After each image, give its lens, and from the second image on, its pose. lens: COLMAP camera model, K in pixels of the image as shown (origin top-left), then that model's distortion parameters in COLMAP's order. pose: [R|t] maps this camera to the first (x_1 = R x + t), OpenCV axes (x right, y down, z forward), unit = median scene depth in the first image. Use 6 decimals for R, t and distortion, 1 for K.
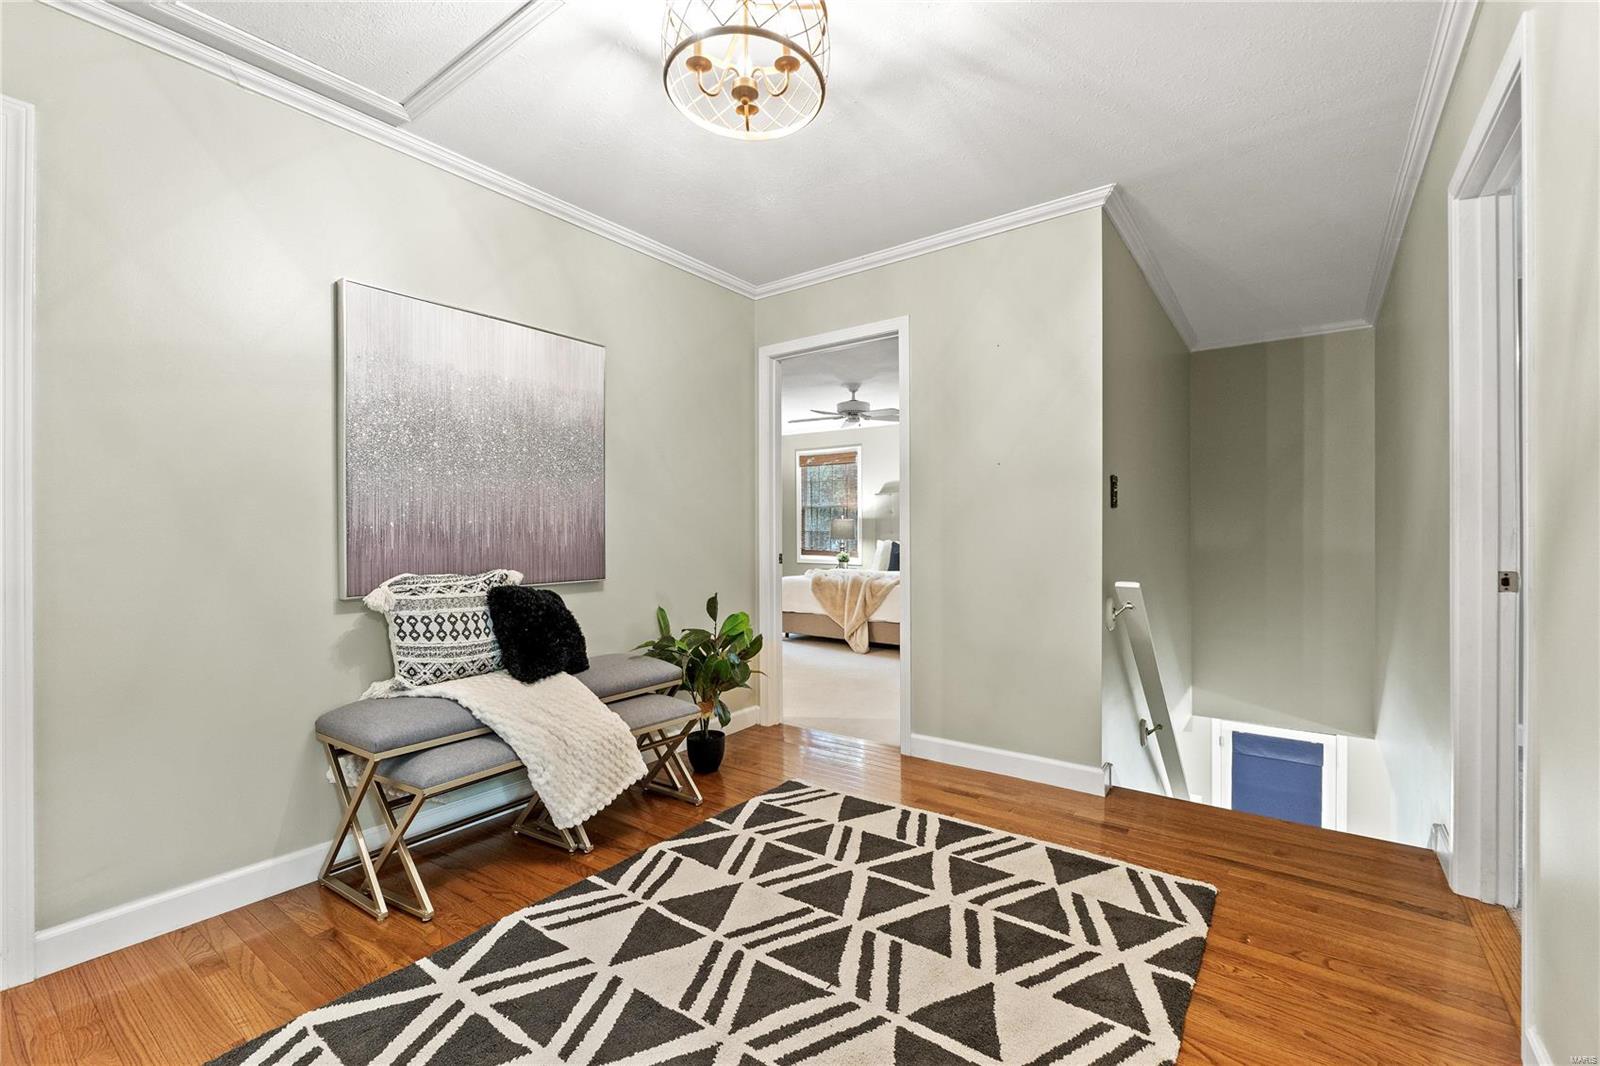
lens RADIAL K [[691.1, 0, 798.1], [0, 691.1, 534.9], [0, 0, 1]] dist [-0.005173, -0.000987]
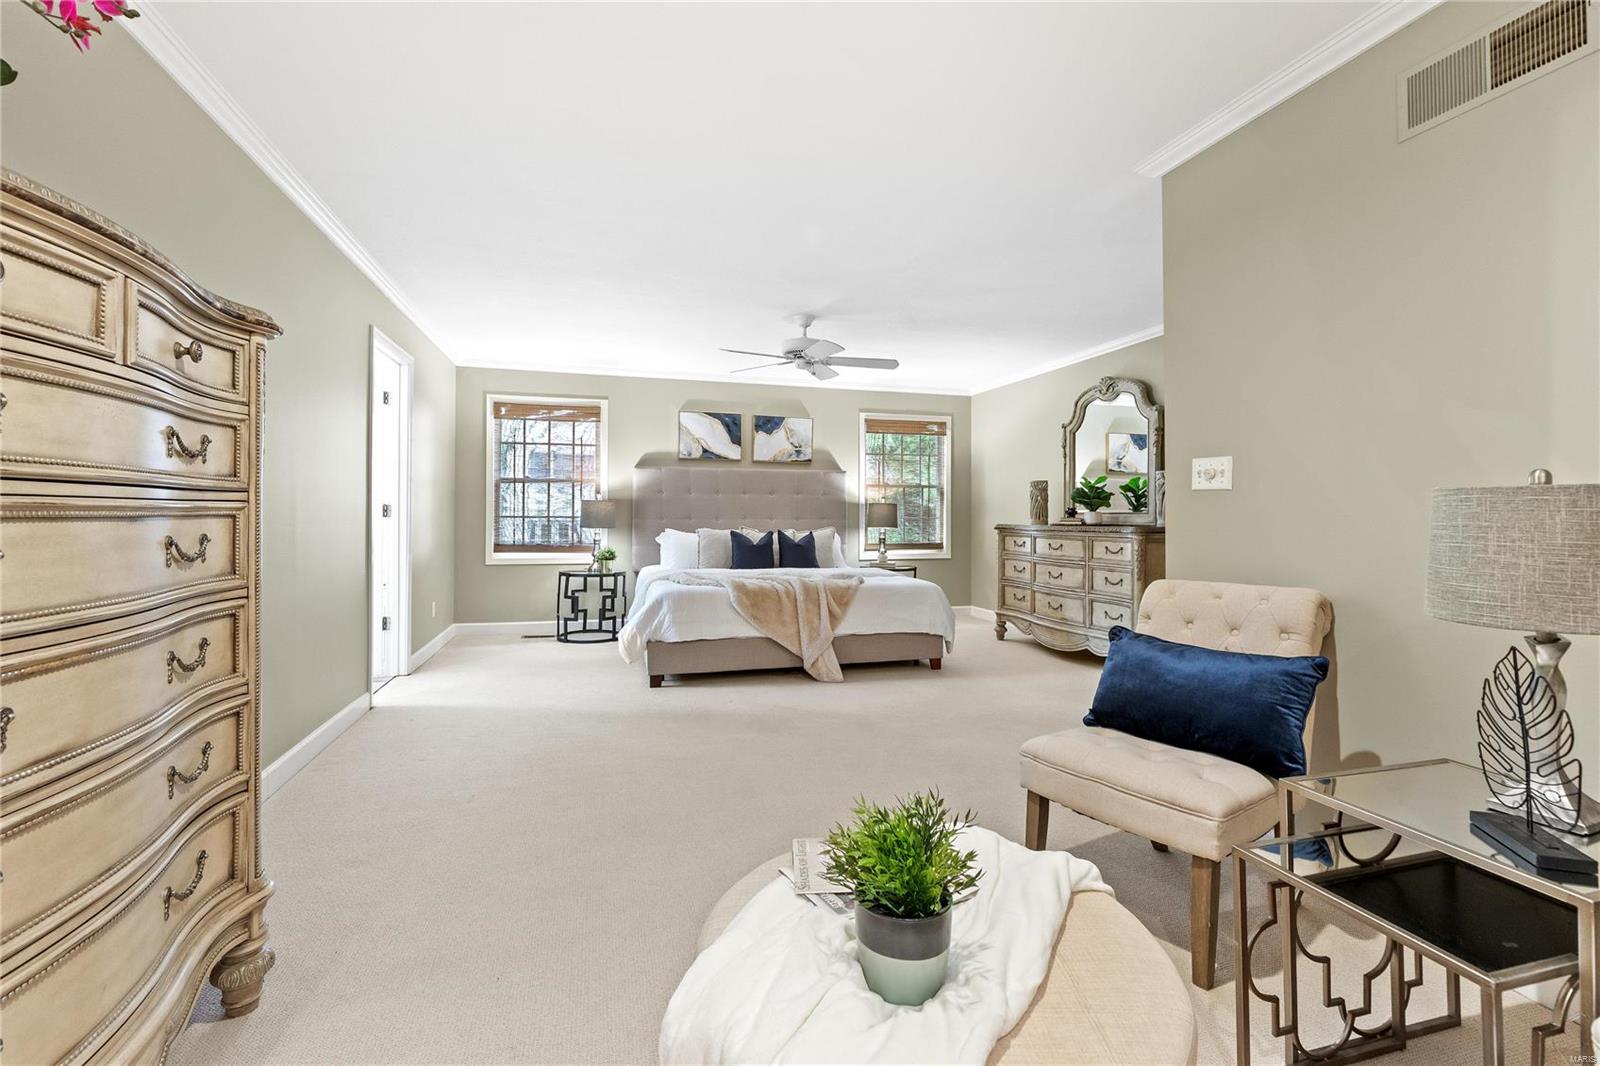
lens RADIAL K [[691.1, 0, 788.7], [0, 691.1, 517.1], [0, 0, 1]] dist [-0.005173, -0.000987]
pose [[0.619840, 0.003197, 0.784722, -0.517065], [0.001463, 0.999985, -0.005229, -0.001164], [-0.784727, 0.004389, 0.619826, 0.574095]]
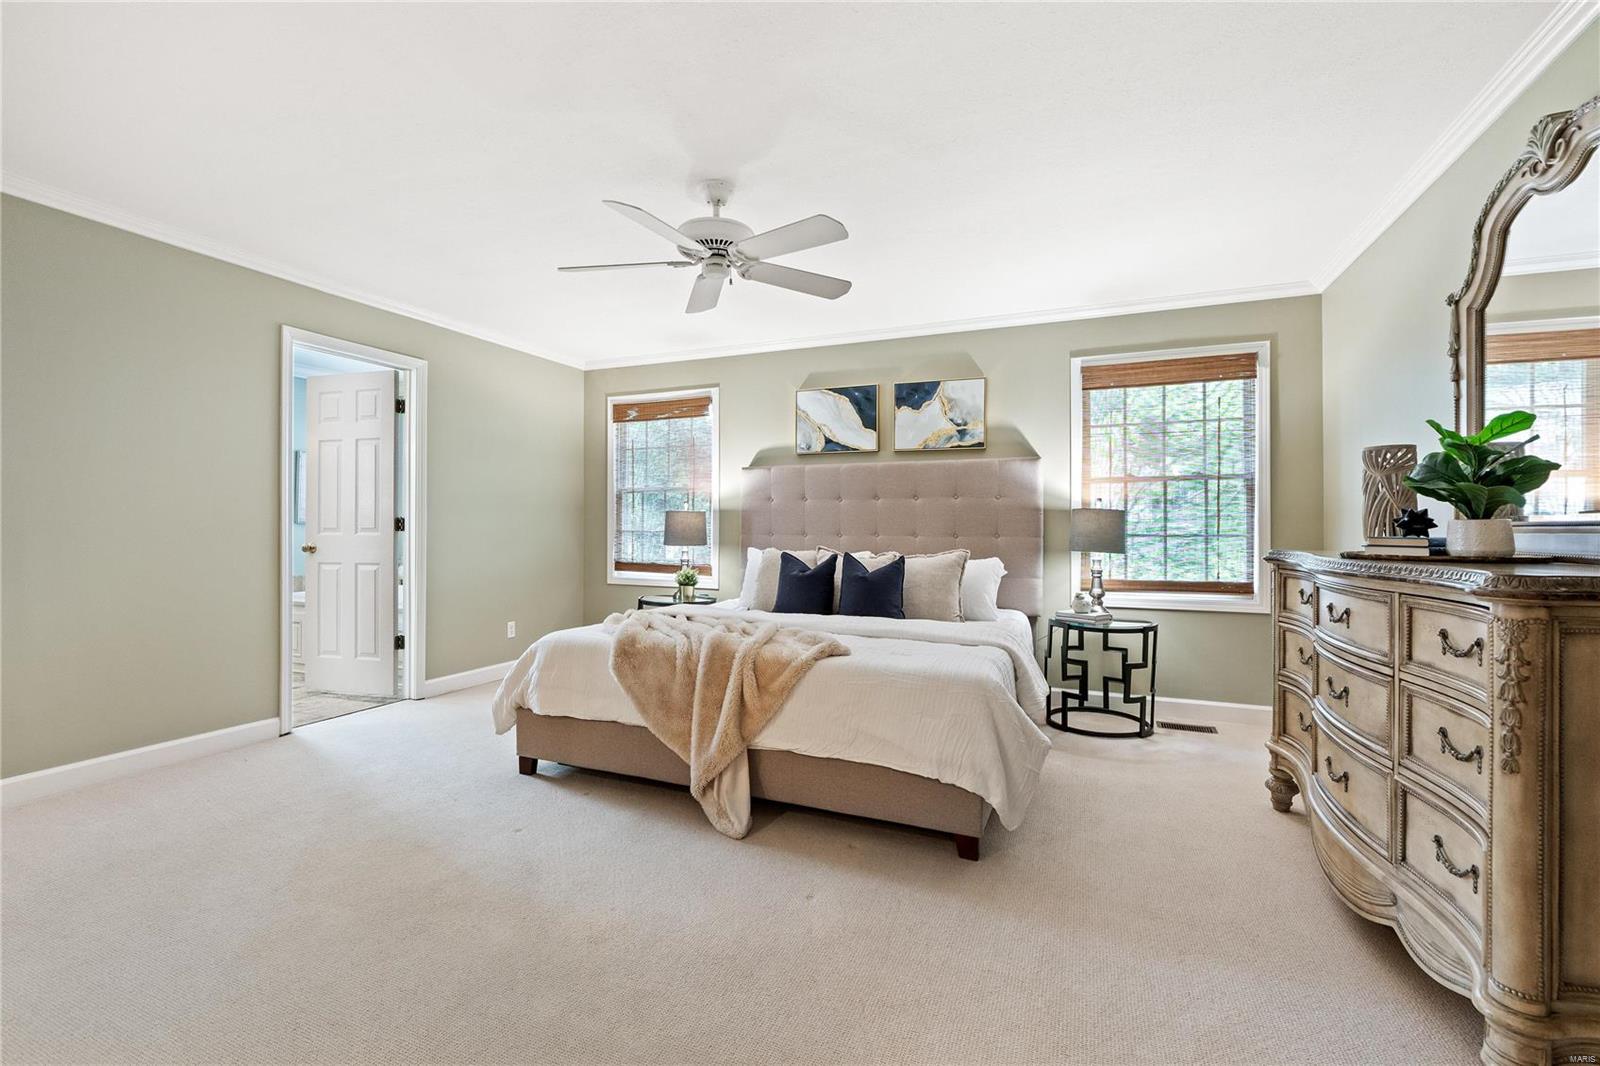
lens RADIAL K [[691.1, 0, 798.9], [0, 691.1, 527.8], [0, 0, 1]] dist [-0.005173, -0.000987]
pose [[0.973574, 0.008450, 0.228214, 0.035163], [-0.006117, 0.999922, -0.010929, -0.003579], [-0.228289, 0.009244, 0.973550, 0.590242]]
